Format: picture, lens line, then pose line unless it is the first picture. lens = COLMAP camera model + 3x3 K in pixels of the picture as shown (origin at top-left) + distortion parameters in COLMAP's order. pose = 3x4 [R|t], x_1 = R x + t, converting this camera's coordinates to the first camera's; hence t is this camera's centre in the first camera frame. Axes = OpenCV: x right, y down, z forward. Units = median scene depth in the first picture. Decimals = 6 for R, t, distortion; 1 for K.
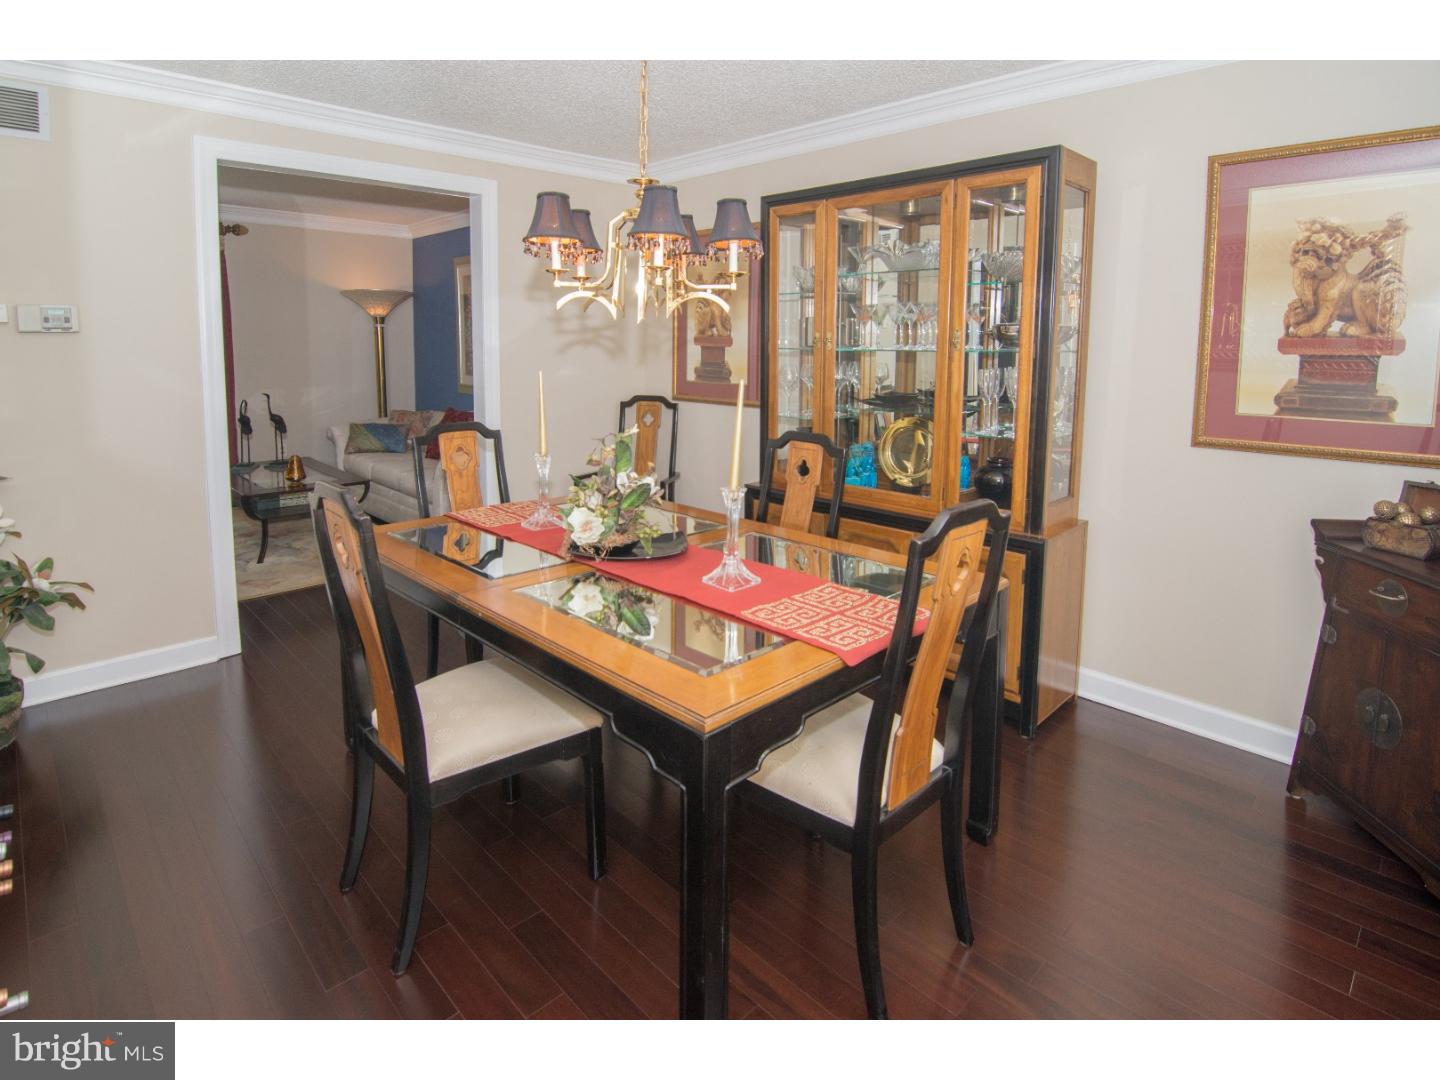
lens RADIAL K [[745.2, 0, 720.0], [0, 745.2, 540.0], [0, 0, 1]] dist [0.003785, 0.001107]
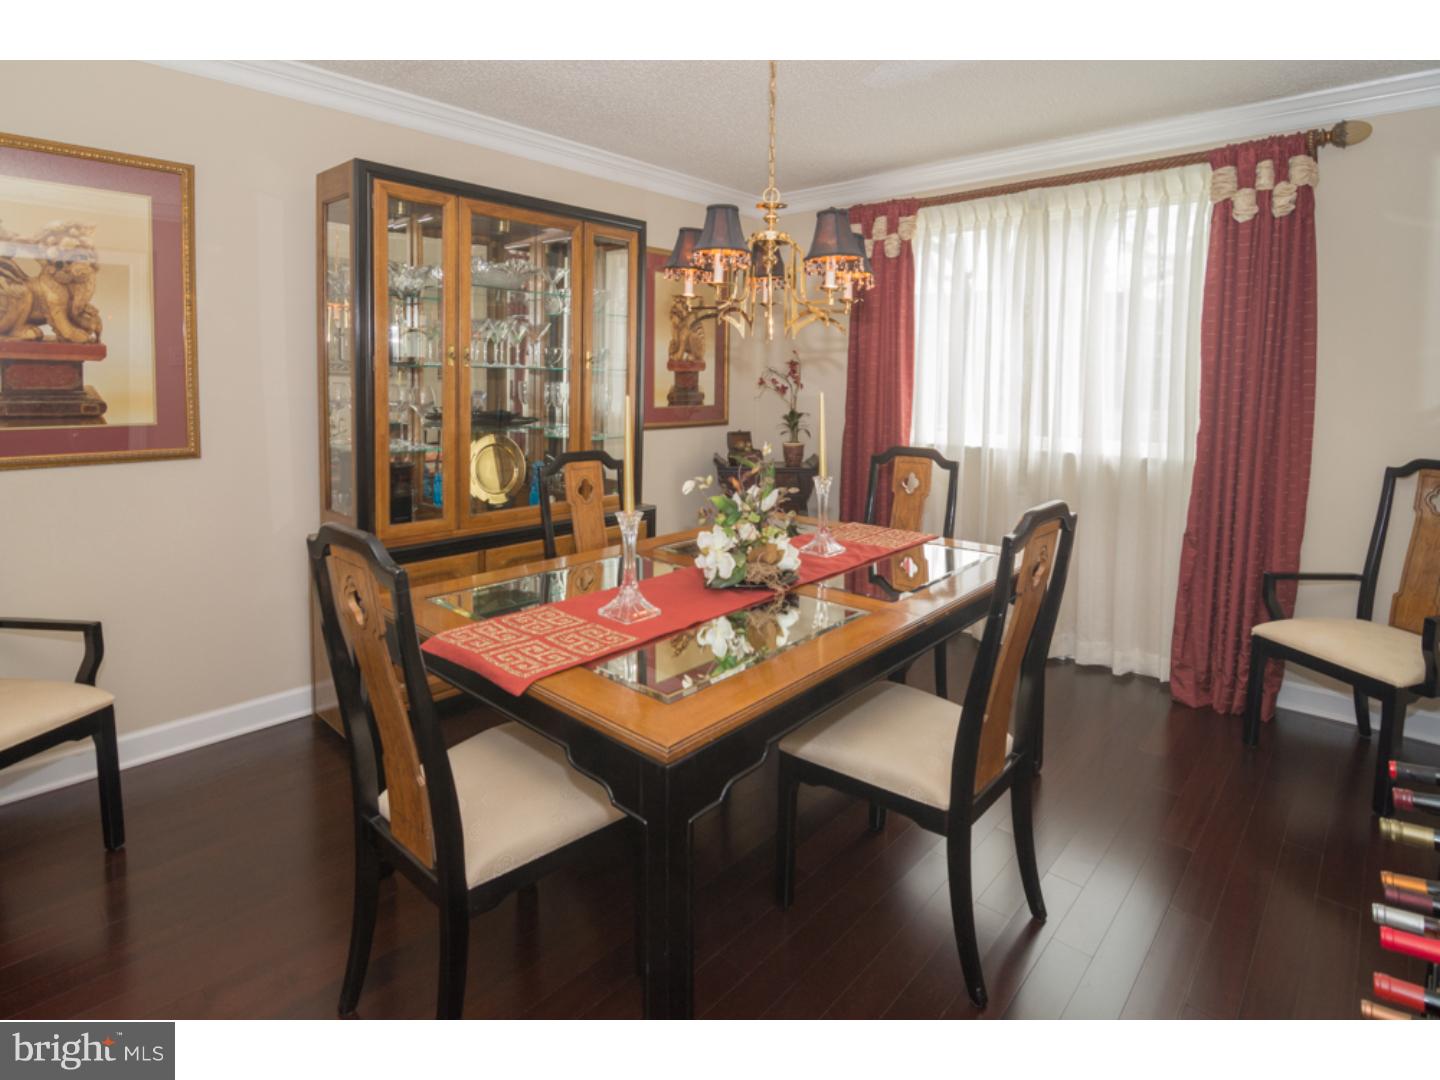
lens RADIAL K [[752.5, 0, 720.0], [0, 752.5, 540.0], [0, 0, 1]] dist [-0.000145, -0.014219]
pose [[-0.078940, -0.232402, 0.969411, -0.821907], [0.230364, 0.941872, 0.244558, -0.224245], [-0.969897, 0.242623, -0.020814, 0.820518]]
